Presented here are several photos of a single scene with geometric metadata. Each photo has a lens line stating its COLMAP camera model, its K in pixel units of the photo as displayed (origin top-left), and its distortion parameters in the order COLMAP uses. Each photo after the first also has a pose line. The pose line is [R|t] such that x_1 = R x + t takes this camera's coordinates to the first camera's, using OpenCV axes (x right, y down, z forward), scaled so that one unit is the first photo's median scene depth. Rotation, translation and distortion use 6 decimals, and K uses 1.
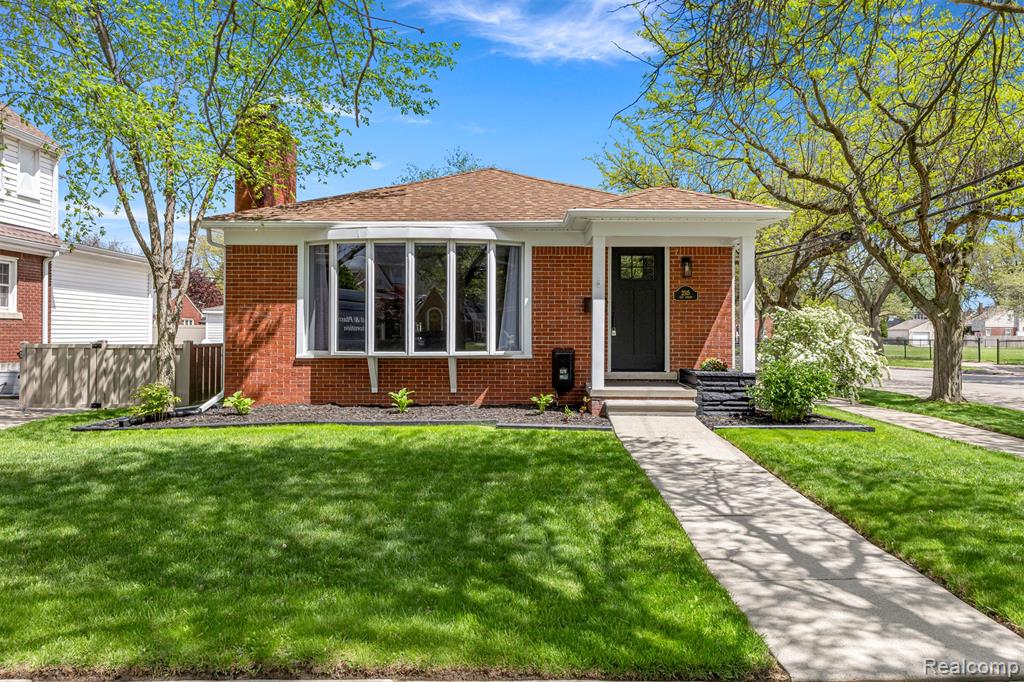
lens RADIAL K [[797.1, 0, 514.3], [0, 797.1, 357.5], [0, 0, 1]] dist [0.079398, -0.065030]
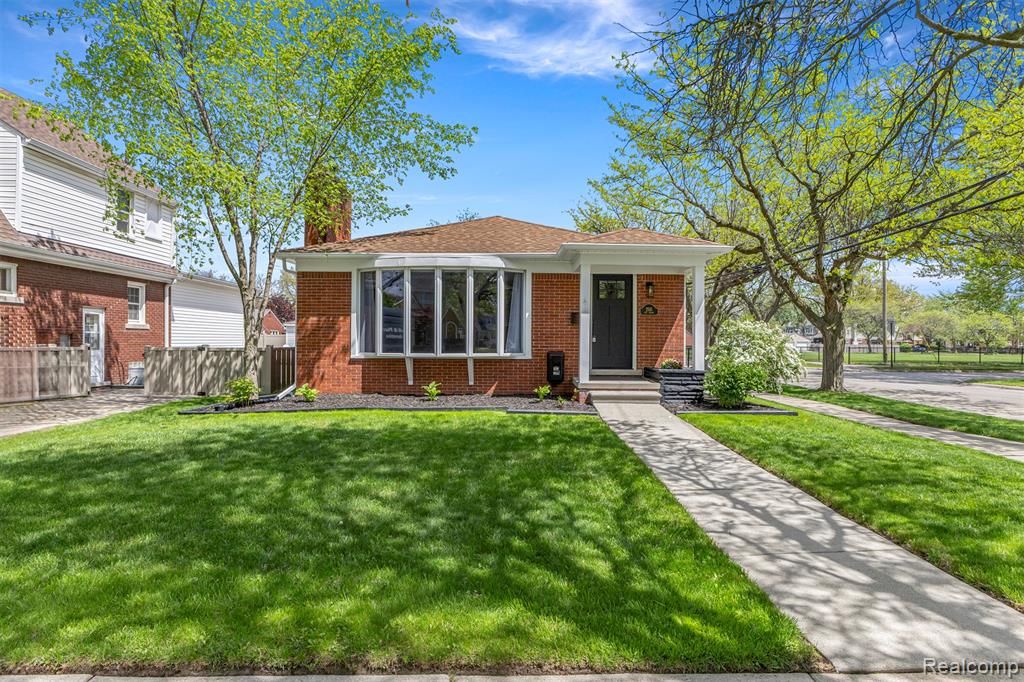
lens RADIAL K [[549.9, 0, 514.8], [0, 549.9, 364.3], [0, 0, 1]] dist [-0.003166, -0.000657]
pose [[0.999700, 0.002156, 0.024383, -0.028511], [-0.002416, 0.999940, 0.010639, 0.000408], [-0.024359, -0.010695, 0.999646, 0.105087]]
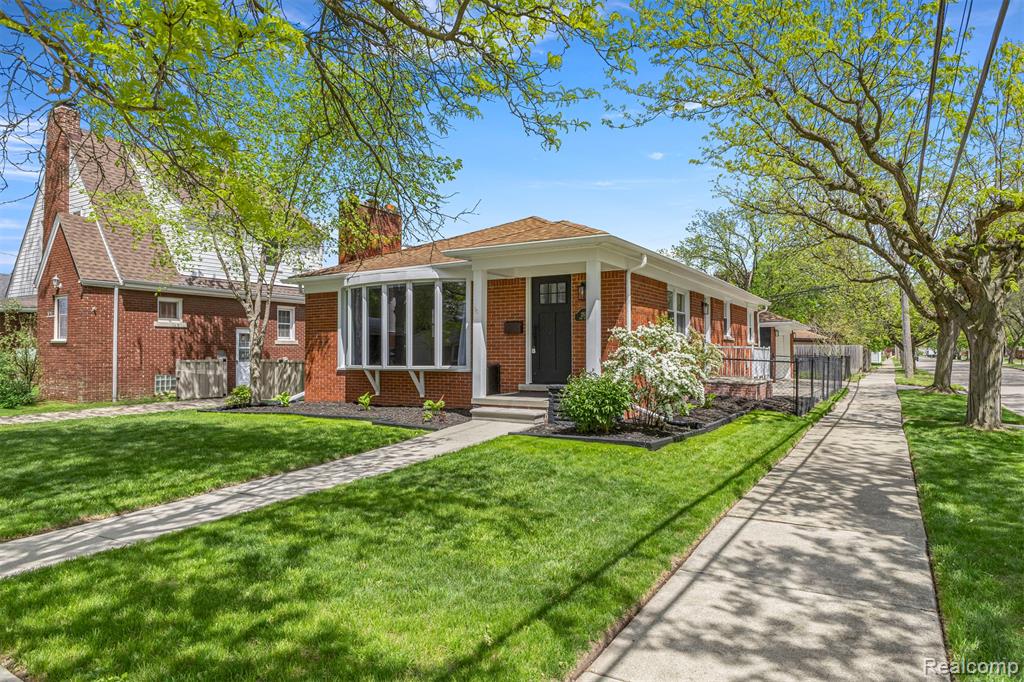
lens RADIAL K [[648.9, 0, 512.0], [0, 648.9, 341.0], [0, 0, 1]] dist [0.051507, 0.001499]
pose [[0.850340, -0.014634, -0.526031, 0.630855], [-0.009683, 0.999009, -0.043445, -0.003511], [0.526145, 0.042037, 0.849355, 0.188180]]
